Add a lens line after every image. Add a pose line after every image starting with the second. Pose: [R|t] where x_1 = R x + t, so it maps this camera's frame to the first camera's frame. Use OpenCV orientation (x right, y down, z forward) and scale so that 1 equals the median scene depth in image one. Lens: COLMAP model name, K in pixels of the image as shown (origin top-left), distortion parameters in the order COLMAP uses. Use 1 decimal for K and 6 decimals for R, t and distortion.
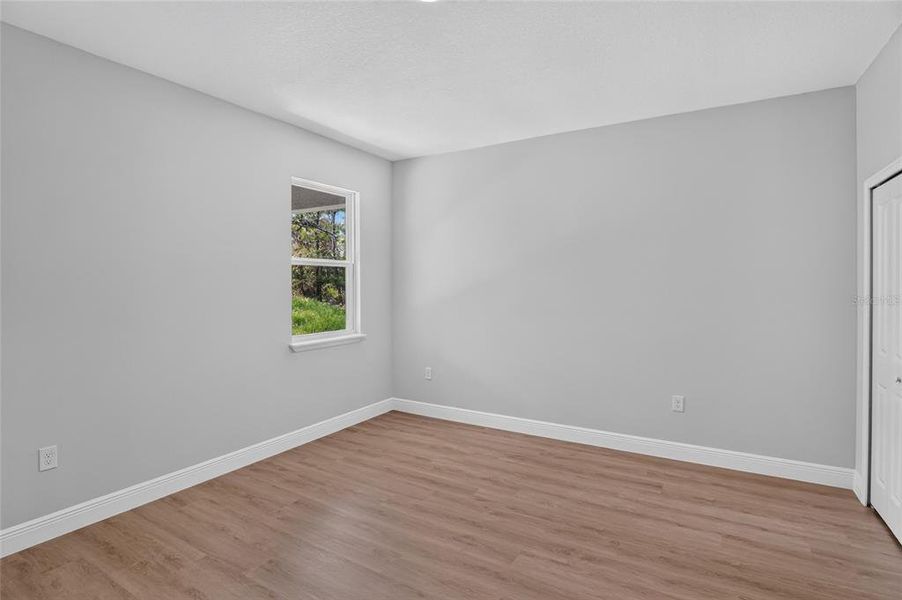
lens RADIAL K [[445.2, 0, 455.9], [0, 445.2, 284.8], [0, 0, 1]] dist [-0.063193, 0.012966]
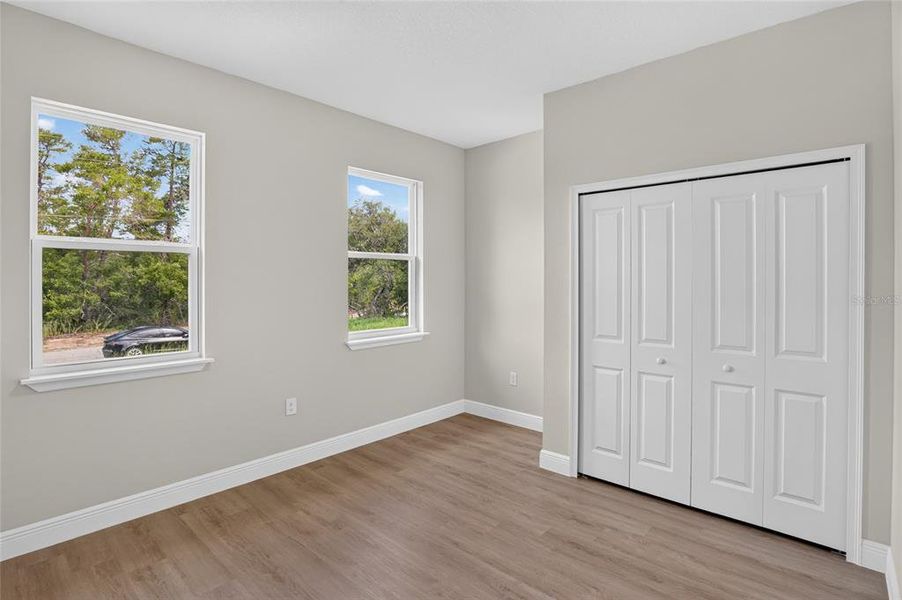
lens RADIAL K [[445.2, 0, 455.9], [0, 445.2, 284.8], [0, 0, 1]] dist [-0.063193, 0.012966]
pose [[0.977176, 0.001472, -0.212425, 0.061239], [0.001027, 0.999932, 0.011655, -0.000239], [0.212427, -0.011608, 0.977108, 0.111173]]
